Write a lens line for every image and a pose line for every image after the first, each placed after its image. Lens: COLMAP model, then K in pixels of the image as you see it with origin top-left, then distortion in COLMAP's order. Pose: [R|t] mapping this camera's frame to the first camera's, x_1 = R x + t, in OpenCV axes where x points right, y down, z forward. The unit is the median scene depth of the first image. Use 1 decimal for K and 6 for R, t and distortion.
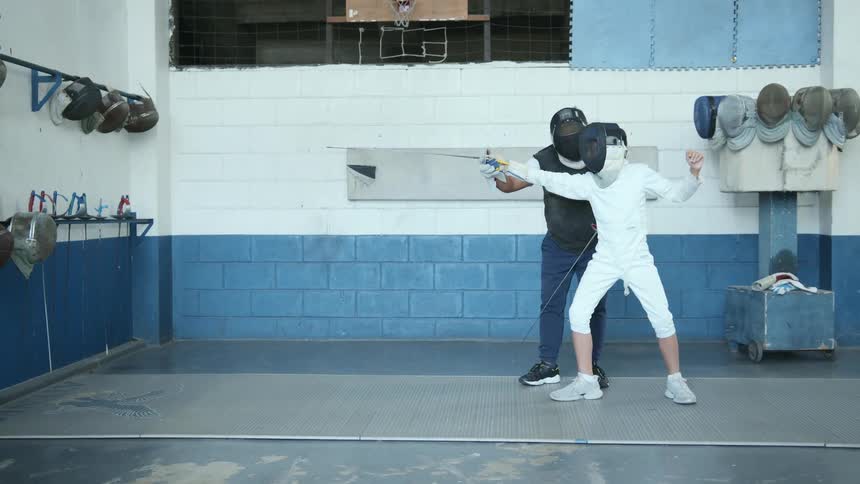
lens RADIAL K [[990.5, 0, 436.5], [0, 990.5, 235.1], [0, 0, 1]] dist [0.047244, 0.000000]
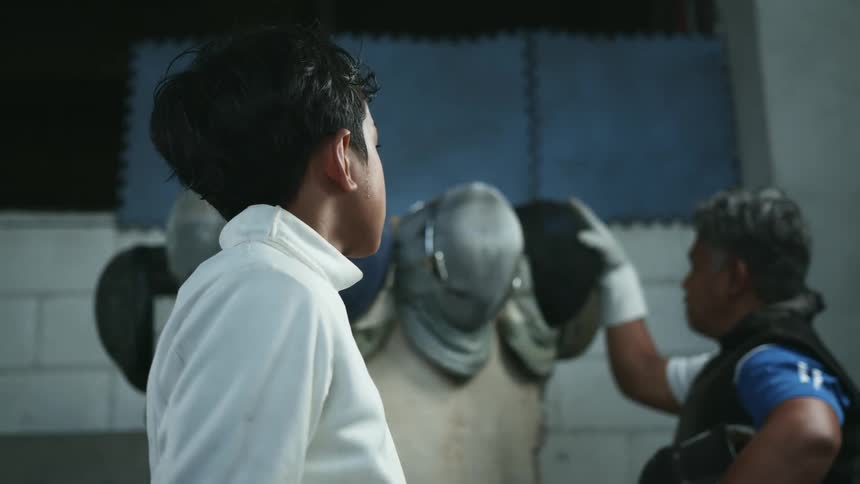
lens RADIAL K [[990.5, 0, 439.2], [0, 990.5, 304.7], [0, 0, 1]] dist [0.047244, 0.000000]
pose [[0.992864, 0.003813, 0.119191, 0.214904], [0.032785, 0.952249, -0.303558, -0.020603], [-0.114657, 0.305299, 0.945329, 0.648762]]
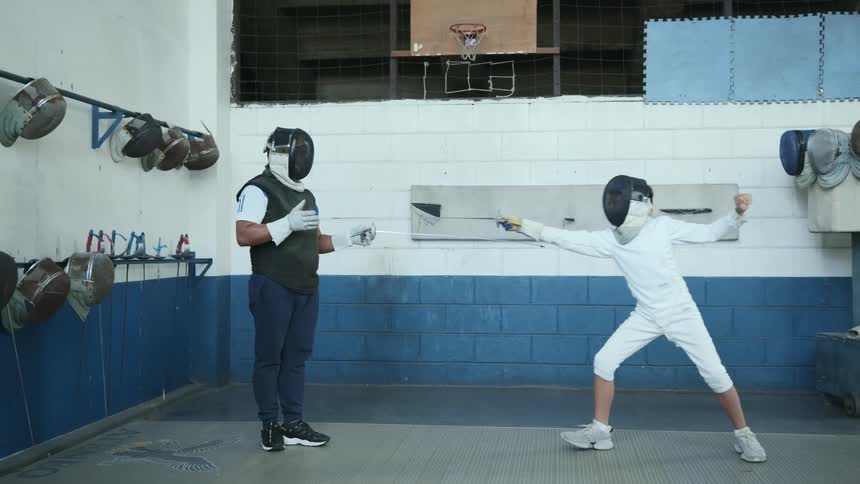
lens RADIAL K [[990.5, 0, 437.9], [0, 990.5, 234.4], [0, 0, 1]] dist [0.047244, 0.000000]
pose [[0.998681, 0.002057, -0.051310, -0.014810], [-0.004035, 0.999251, -0.038486, -0.003340], [0.051192, 0.038642, 0.997941, 0.041565]]
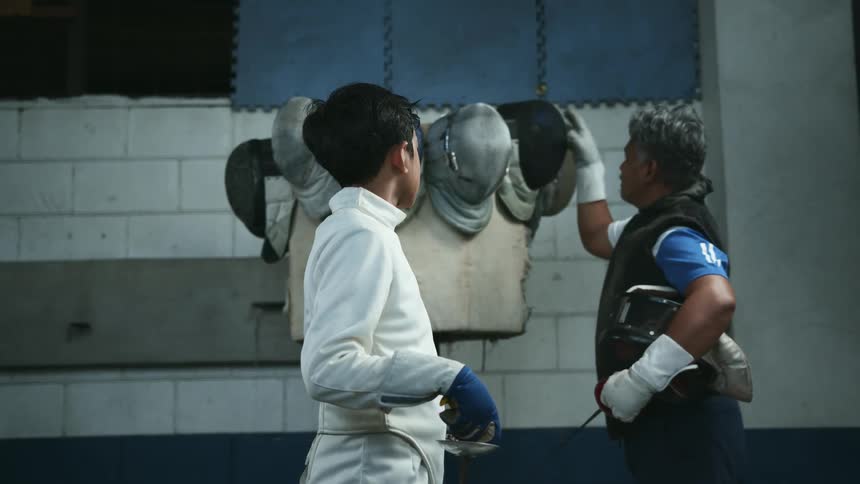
lens RADIAL K [[990.5, 0, 468.9], [0, 990.5, 250.7], [0, 0, 1]] dist [0.047244, 0.000000]
pose [[0.997736, -0.006411, 0.066939, 0.226351], [0.016317, 0.988776, -0.148510, -0.016475], [-0.065235, 0.149266, 0.986643, 0.503684]]
